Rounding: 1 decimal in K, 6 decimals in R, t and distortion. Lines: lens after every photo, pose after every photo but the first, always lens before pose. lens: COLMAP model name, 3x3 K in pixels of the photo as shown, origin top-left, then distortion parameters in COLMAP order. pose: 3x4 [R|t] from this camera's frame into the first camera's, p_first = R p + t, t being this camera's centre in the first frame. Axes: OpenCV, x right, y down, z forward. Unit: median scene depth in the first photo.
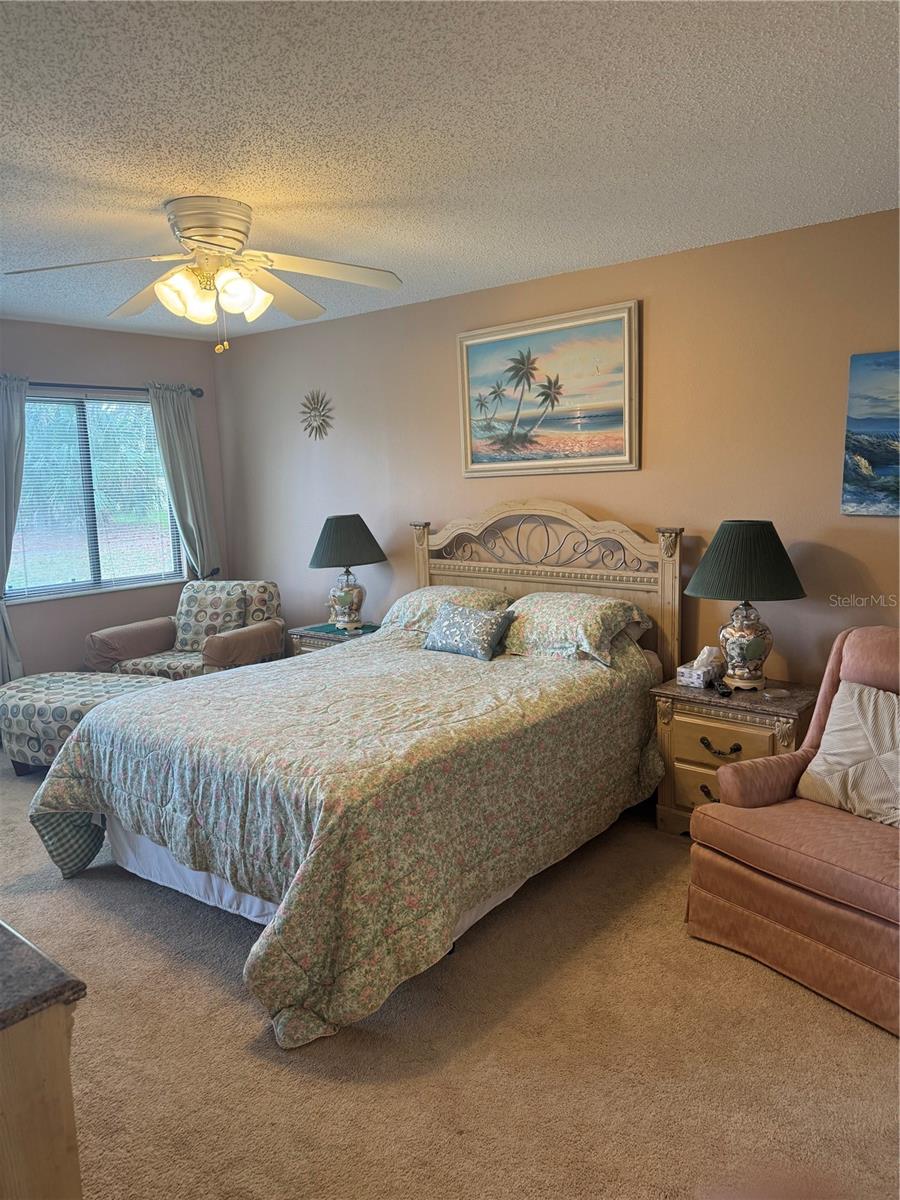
lens RADIAL K [[850.4, 0, 456.0], [0, 850.4, 604.9], [0, 0, 1]] dist [0.047139, -0.044900]
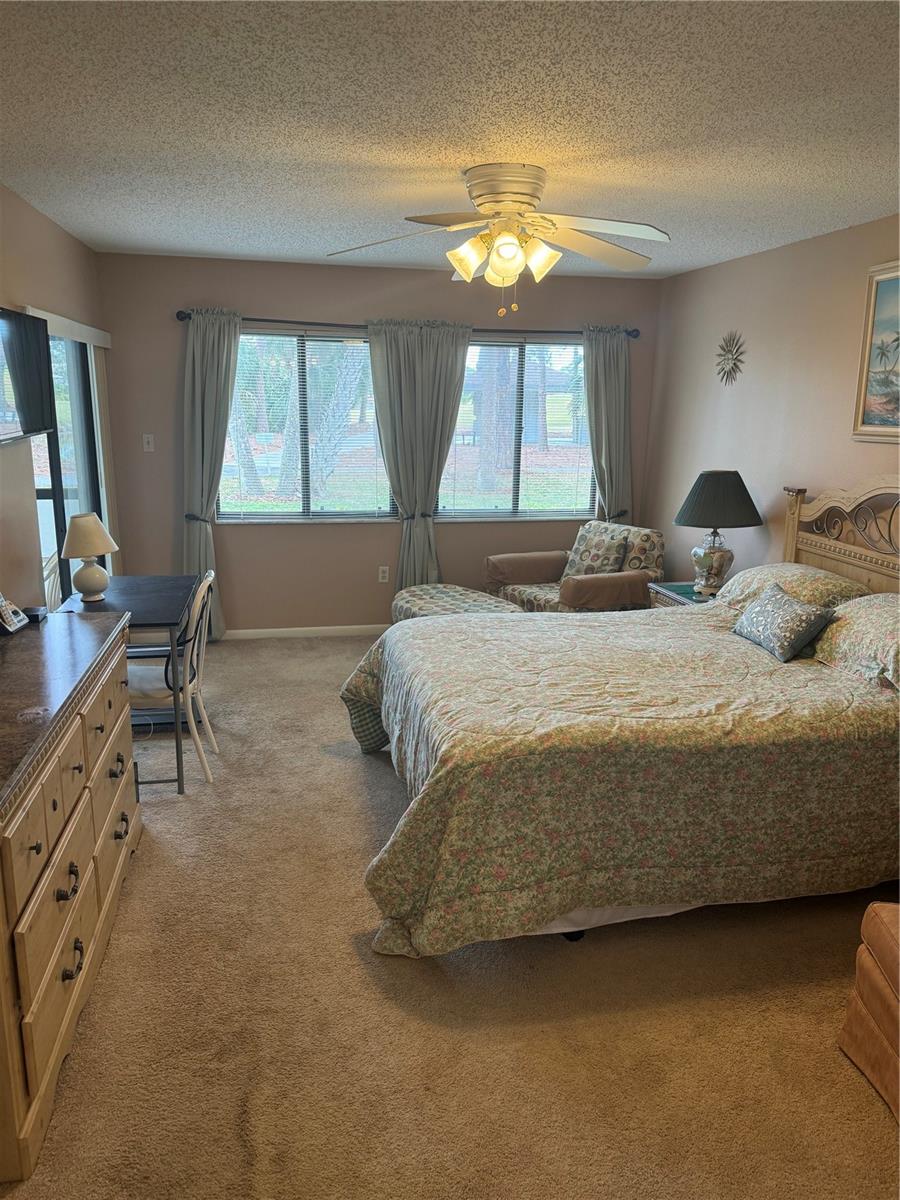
lens RADIAL K [[850.4, 0, 443.6], [0, 850.4, 605.8], [0, 0, 1]] dist [0.047139, -0.044900]
pose [[0.763663, 0.192324, -0.616303, 0.343737], [-0.134063, 0.981030, 0.140023, -0.075166], [0.631542, -0.024308, 0.774961, 0.124536]]
